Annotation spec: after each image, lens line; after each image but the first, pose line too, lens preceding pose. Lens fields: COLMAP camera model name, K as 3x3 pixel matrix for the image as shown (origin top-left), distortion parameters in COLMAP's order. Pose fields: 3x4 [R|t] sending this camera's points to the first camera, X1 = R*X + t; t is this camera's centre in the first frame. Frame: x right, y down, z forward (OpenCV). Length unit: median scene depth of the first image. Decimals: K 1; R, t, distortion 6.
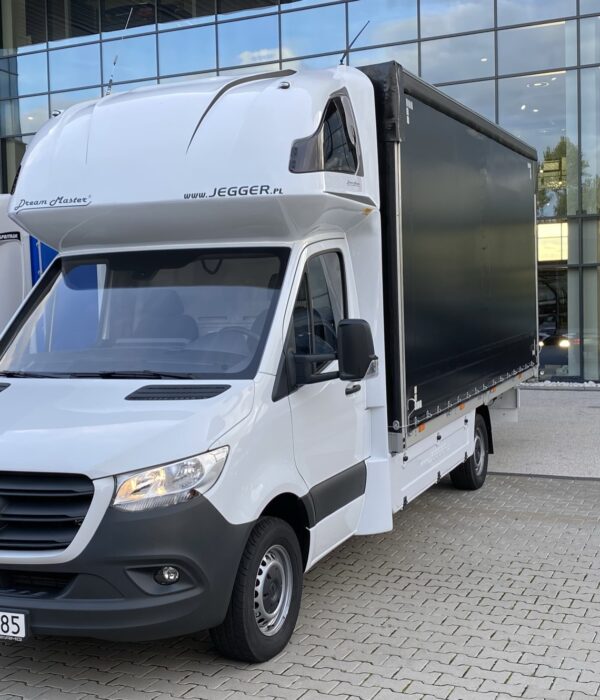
lens RADIAL K [[979.8, 0, 299.9], [0, 979.8, 369.9], [0, 0, 1]] dist [0.035394, -0.019605]
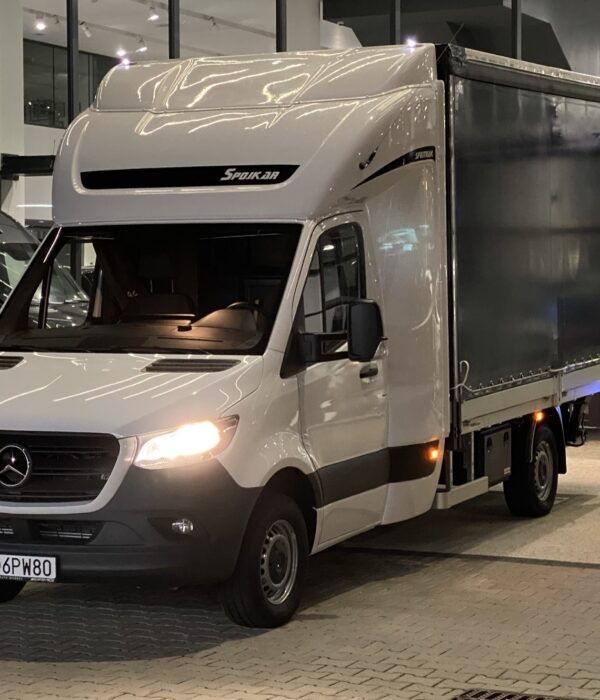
lens RADIAL K [[1885.2, 0, 300.0], [0, 1885.2, 350.0], [0, 0, 1]] dist [-0.166307, -0.751892]
pose [[0.999574, 0.016481, -0.024086, 0.040238], [-0.016989, 0.999634, -0.021050, 0.046223], [0.023730, 0.021450, 0.999488, -1.003497]]
